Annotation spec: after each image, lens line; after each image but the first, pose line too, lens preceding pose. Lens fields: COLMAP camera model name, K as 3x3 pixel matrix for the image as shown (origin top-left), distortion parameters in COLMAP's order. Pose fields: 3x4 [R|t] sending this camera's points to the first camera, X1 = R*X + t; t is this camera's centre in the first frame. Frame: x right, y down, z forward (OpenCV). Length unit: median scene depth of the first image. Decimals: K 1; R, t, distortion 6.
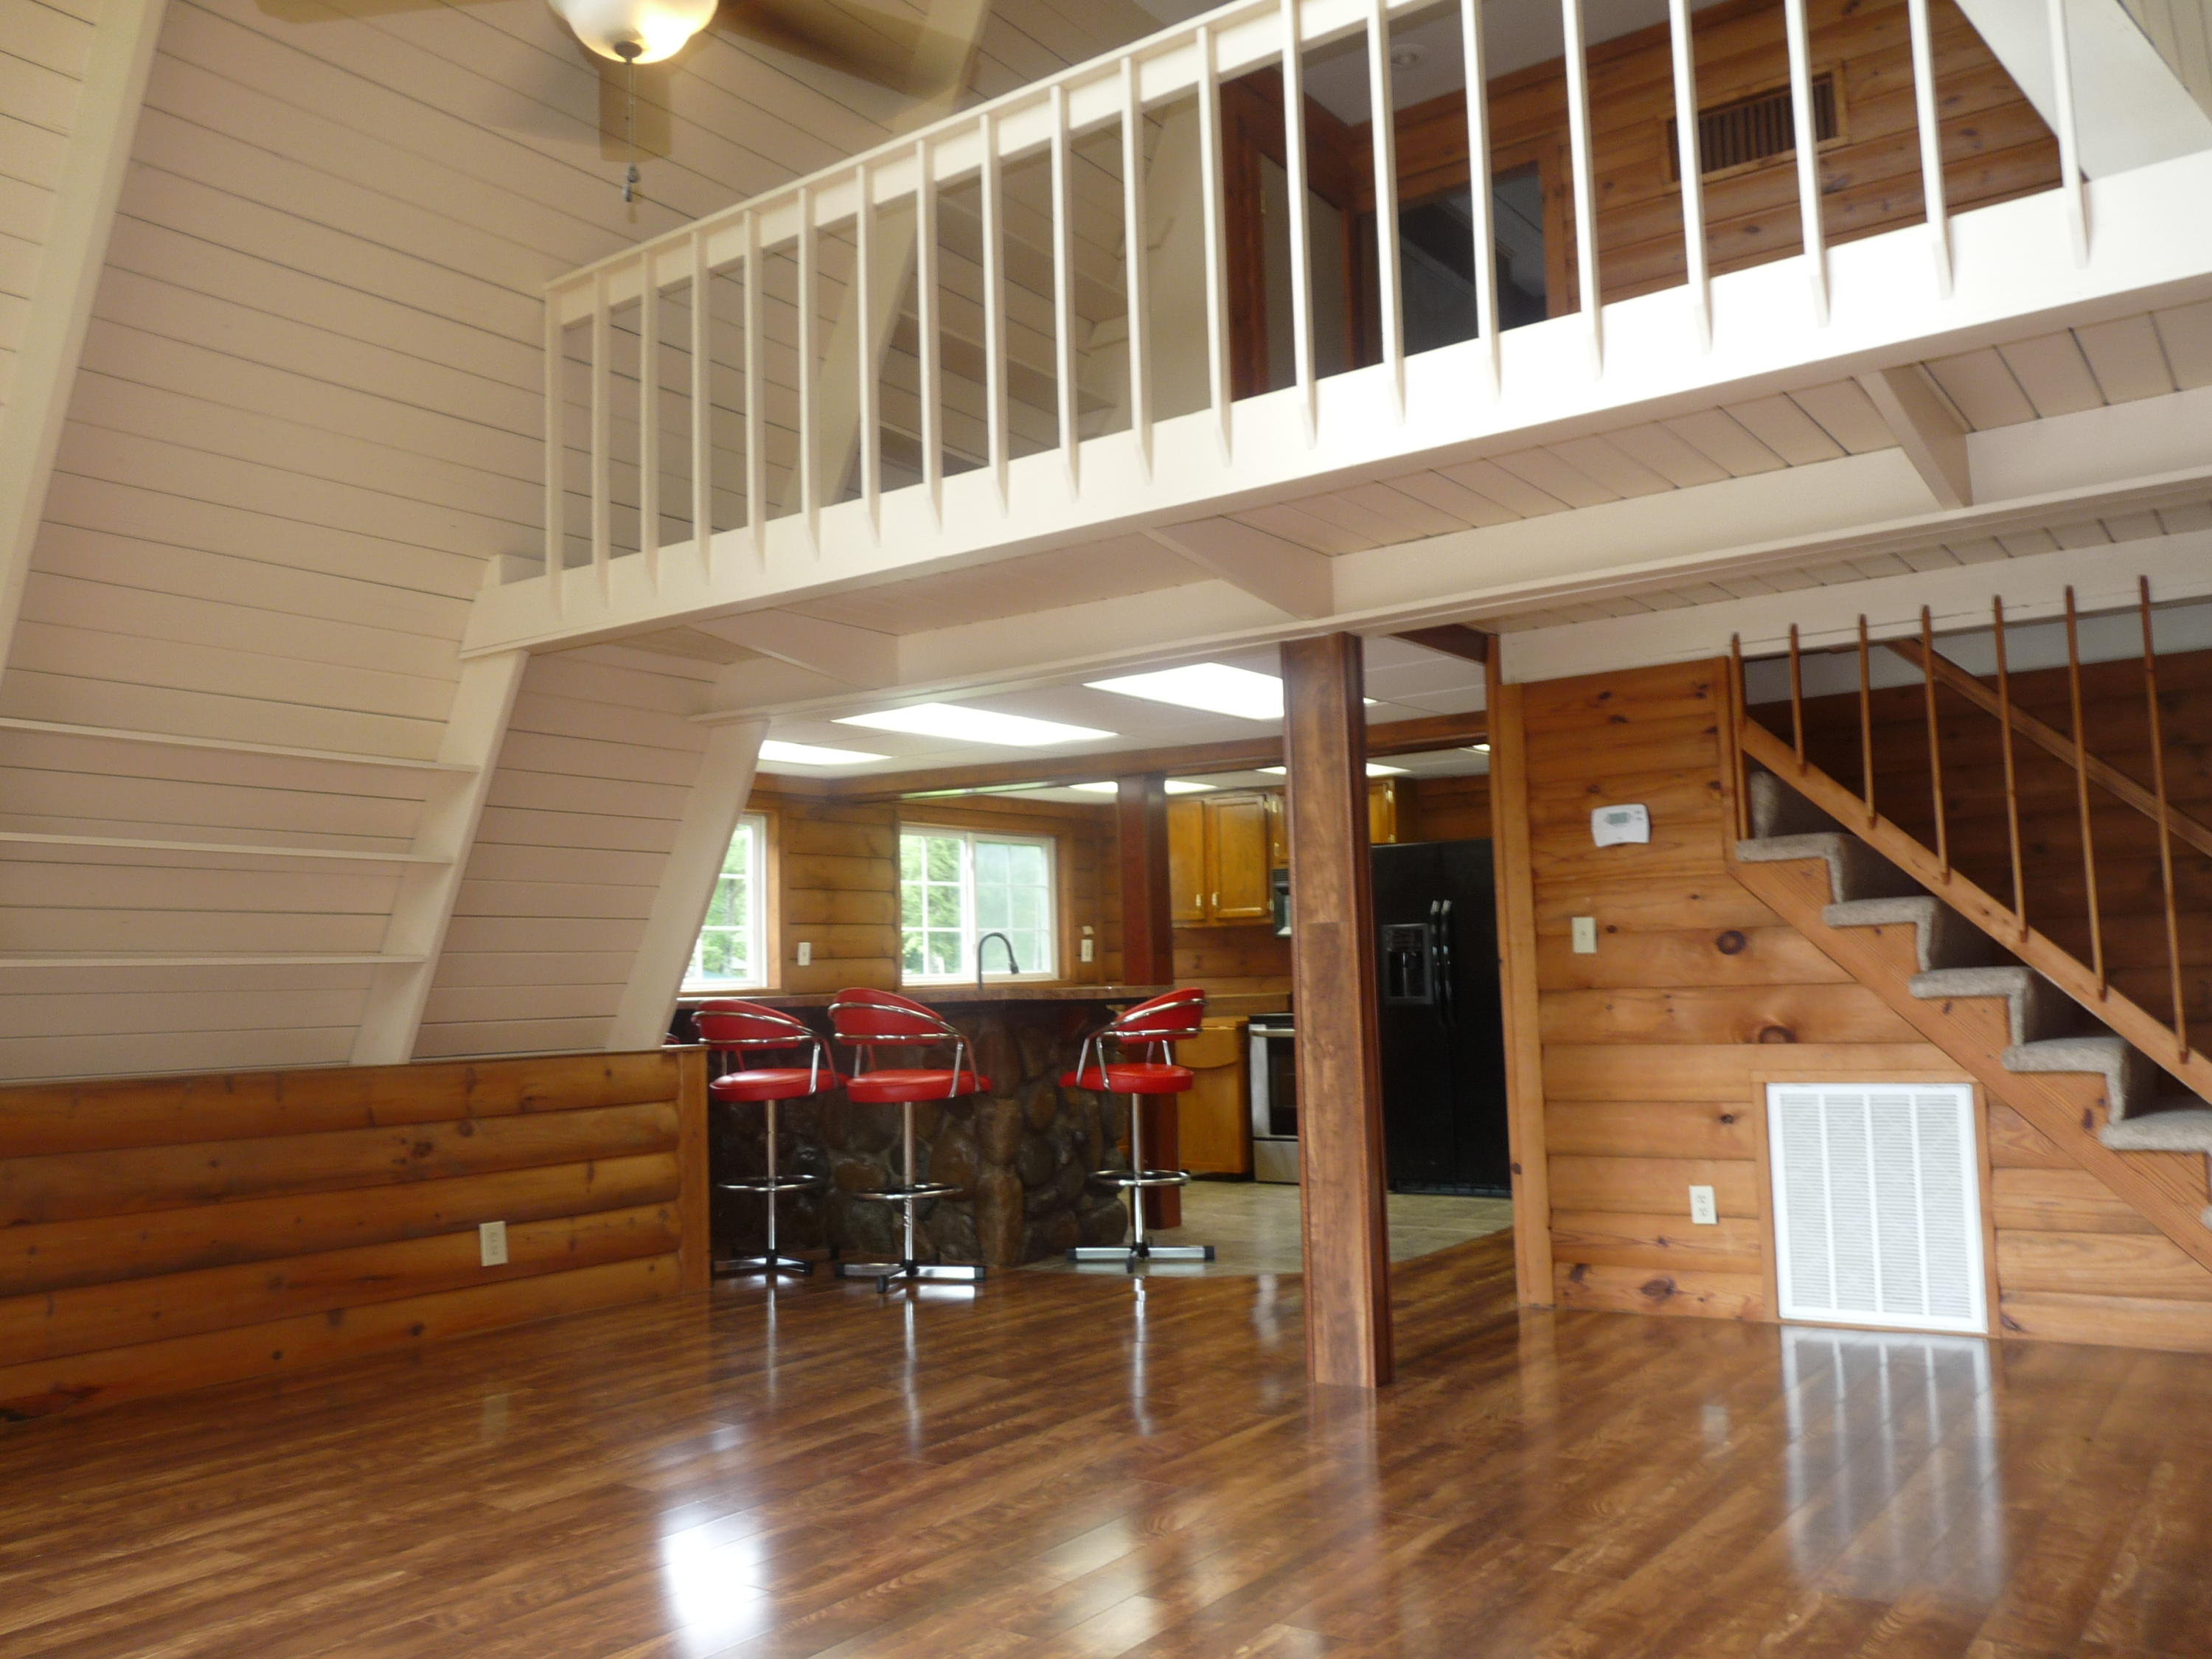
lens RADIAL K [[1731.7, 0, 1145.5], [0, 1731.7, 816.5], [0, 0, 1]] dist [-0.000312, -0.047471]
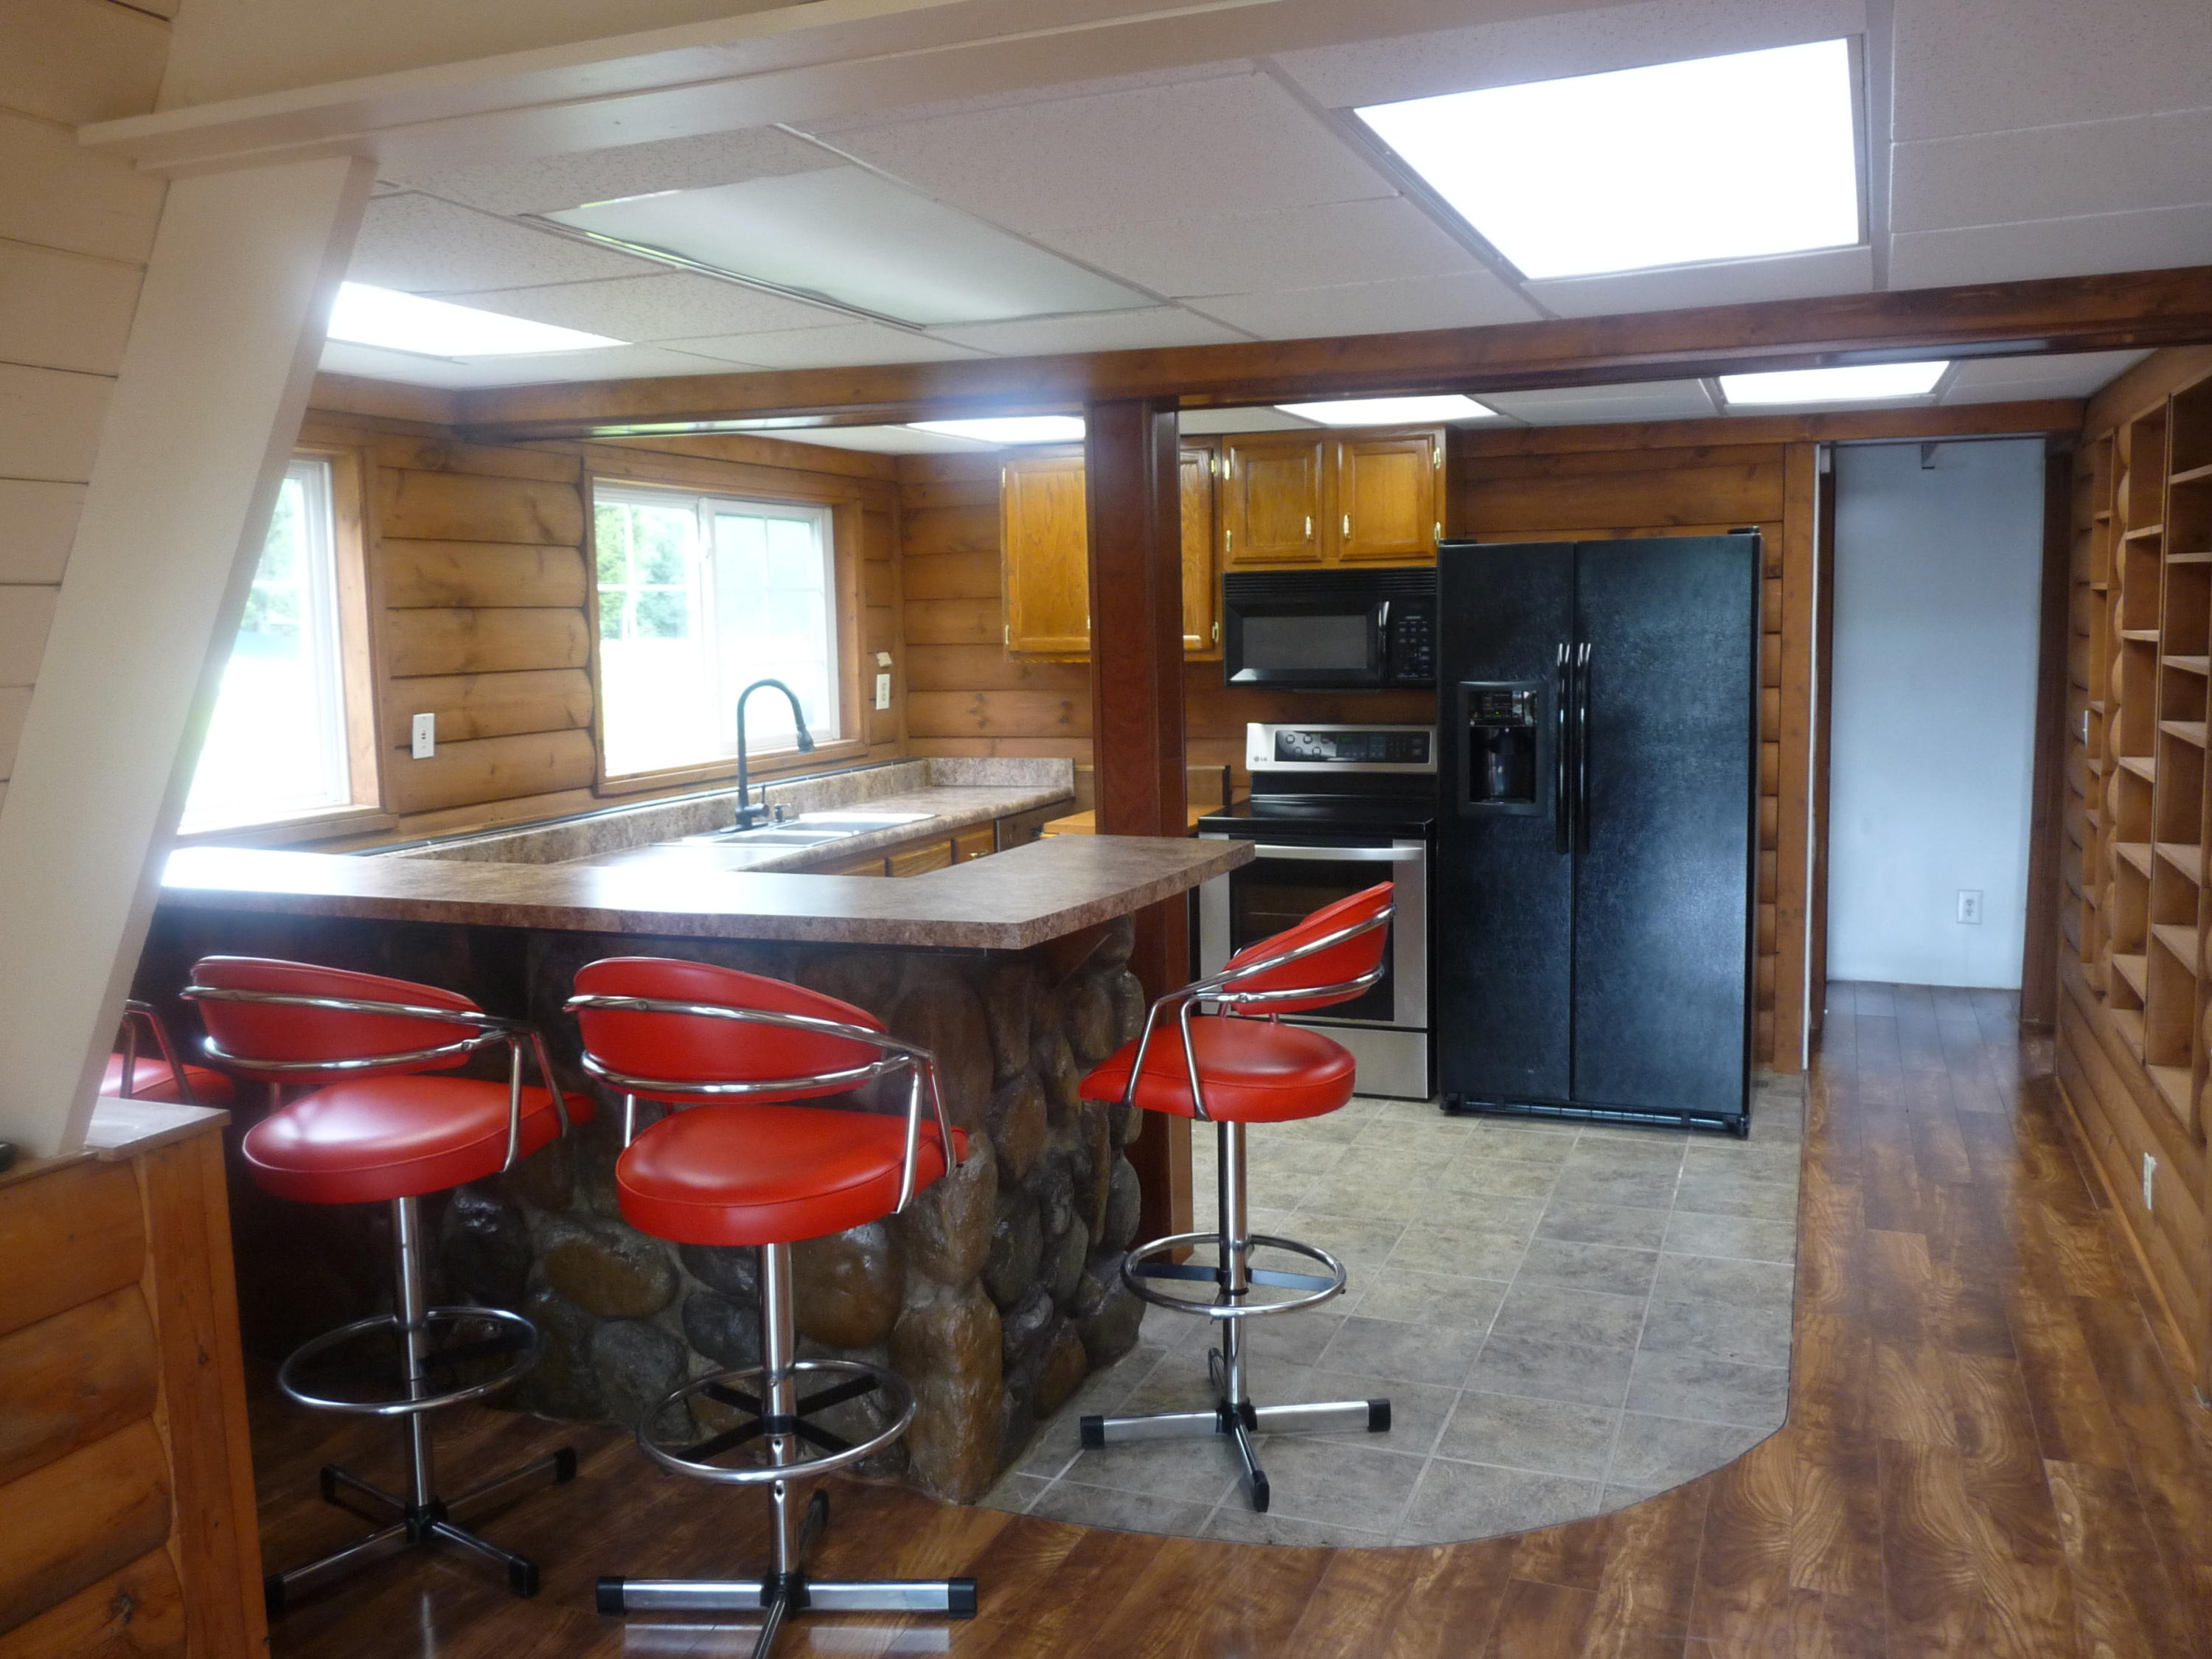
lens RADIAL K [[1731.7, 0, 1145.5], [0, 1731.7, 816.5], [0, 0, 1]] dist [-0.000312, -0.047471]
pose [[0.972863, -0.012972, 0.231016, -0.103668], [-0.032927, 0.980504, 0.193719, -0.003641], [-0.229025, -0.196069, 0.953470, 0.440703]]
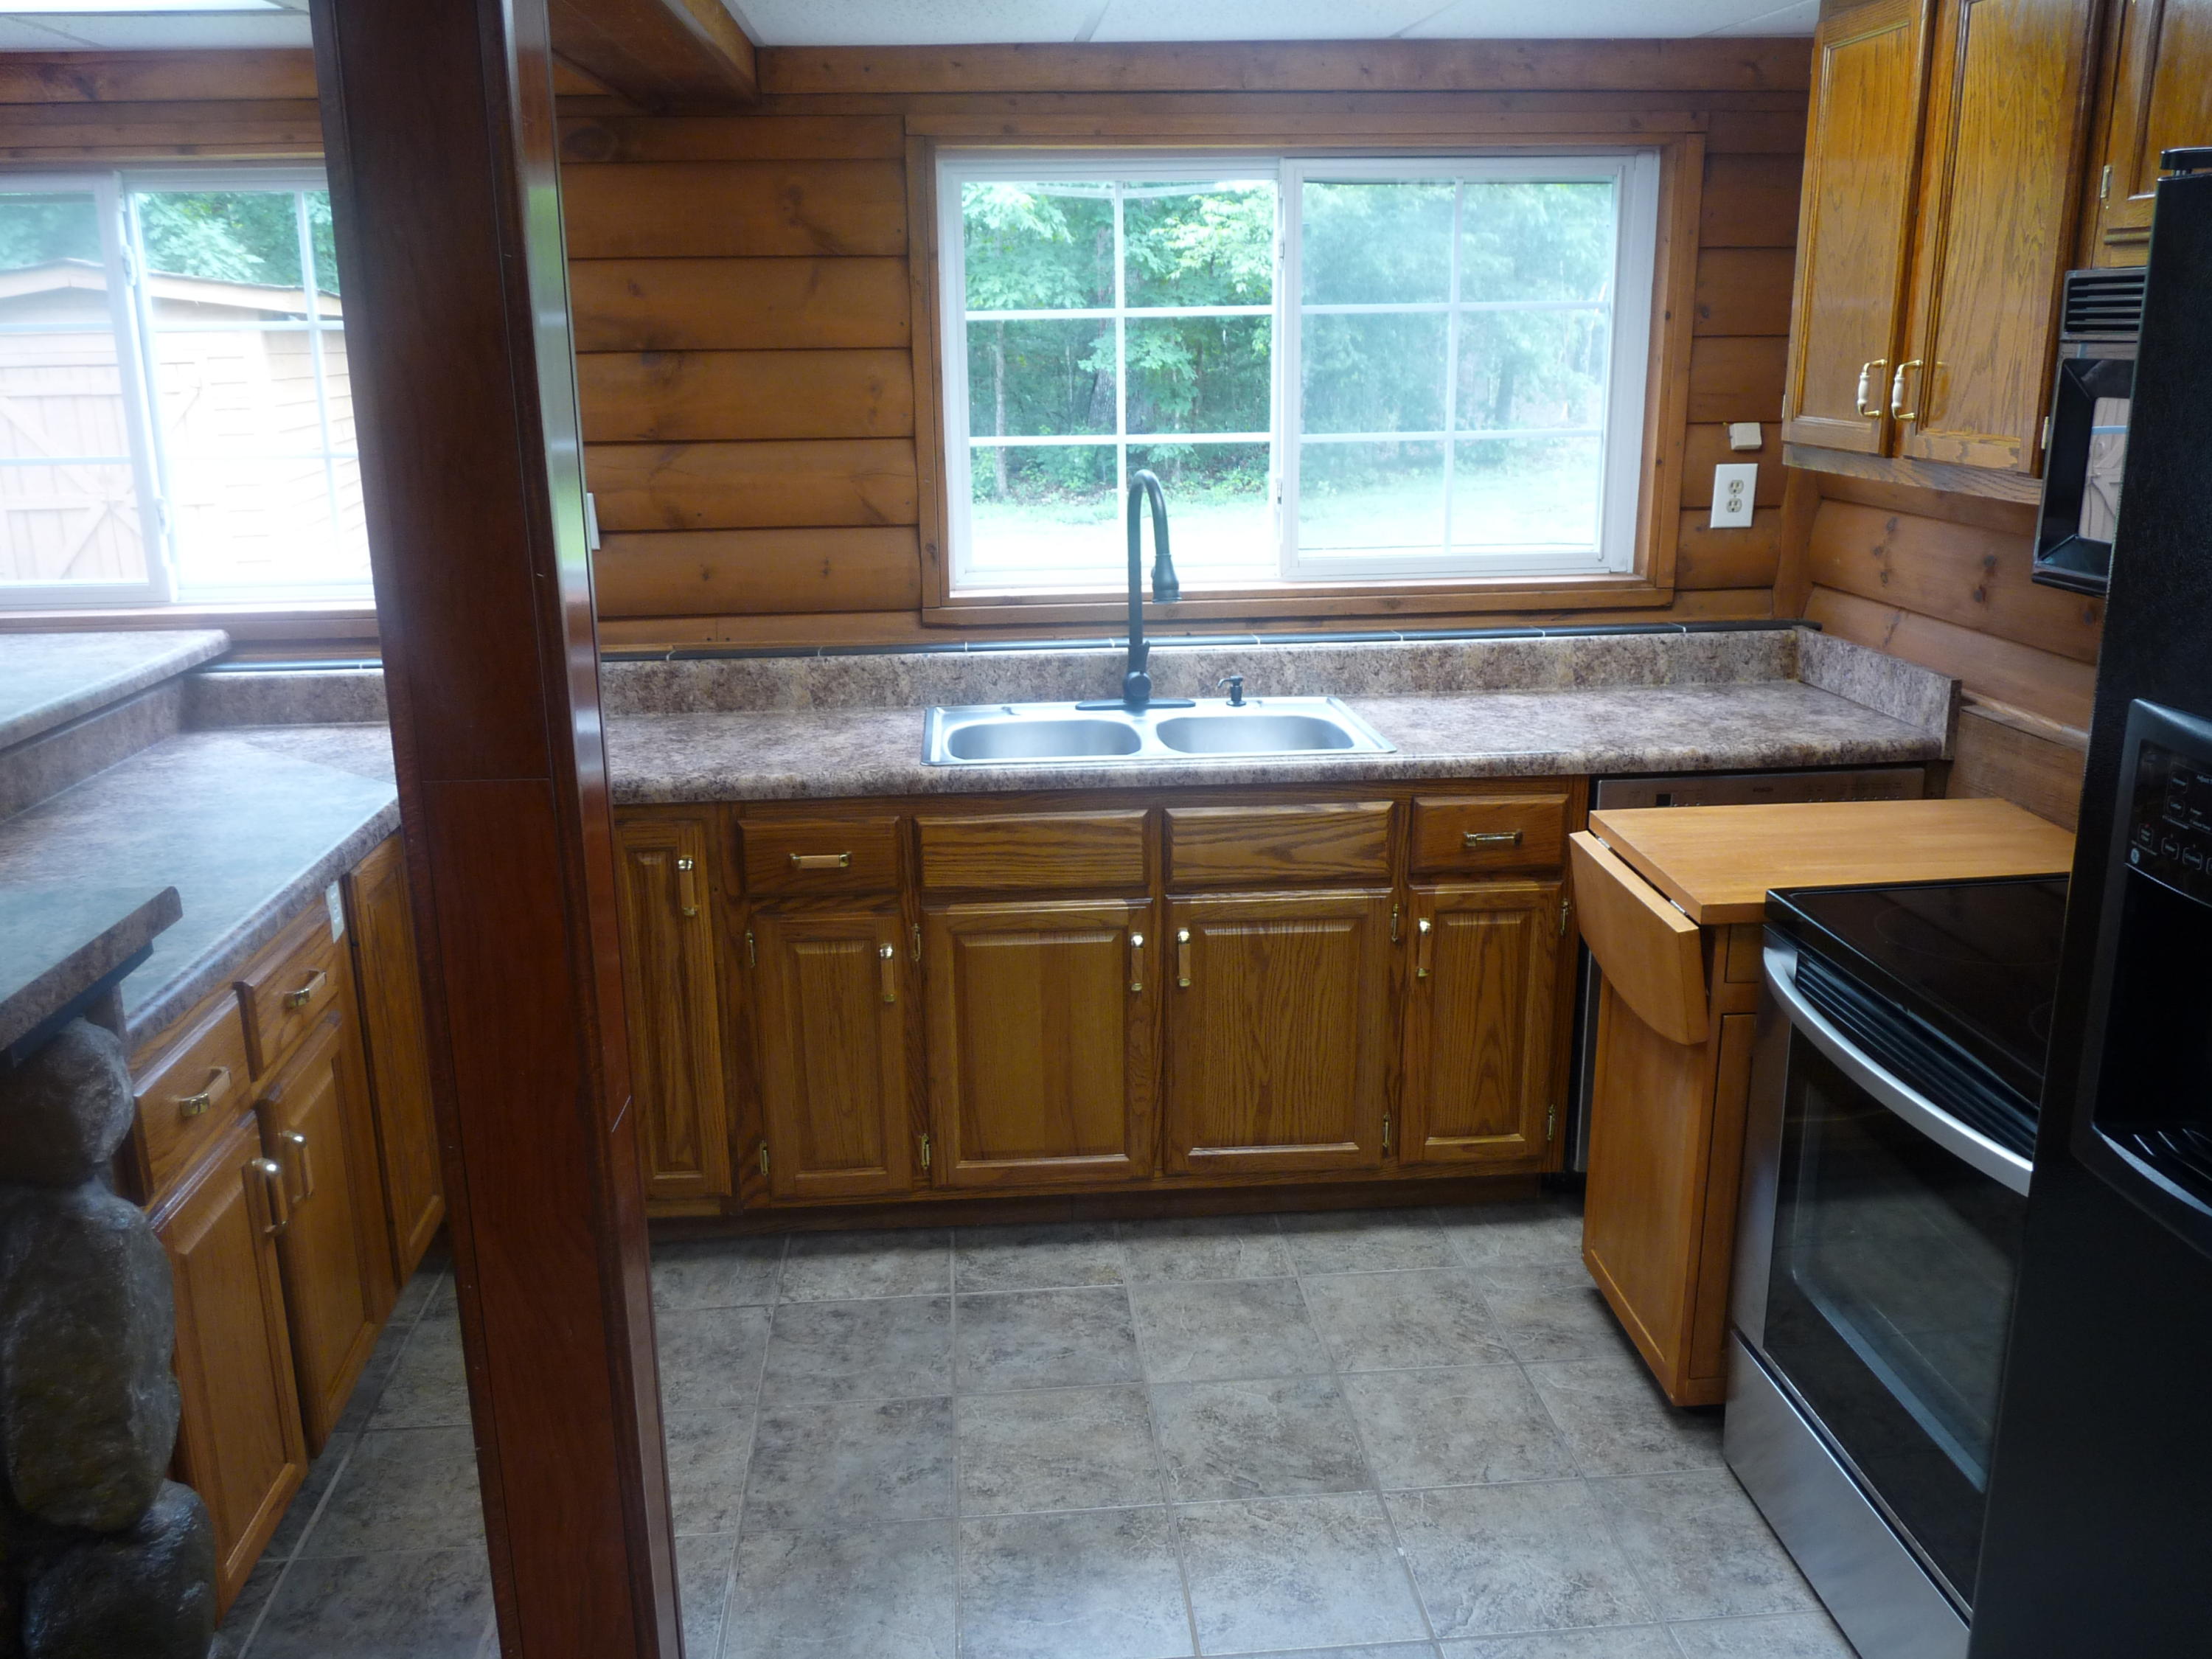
lens RADIAL K [[1851.8, 0, 1106.0], [0, 1851.8, 829.5], [0, 0, 1]] dist [0.003624, -0.084657]
pose [[0.632322, 0.223239, -0.741844, 0.207964], [0.063332, 0.939481, 0.336695, 0.009744], [0.772113, -0.259882, 0.579917, 0.802934]]
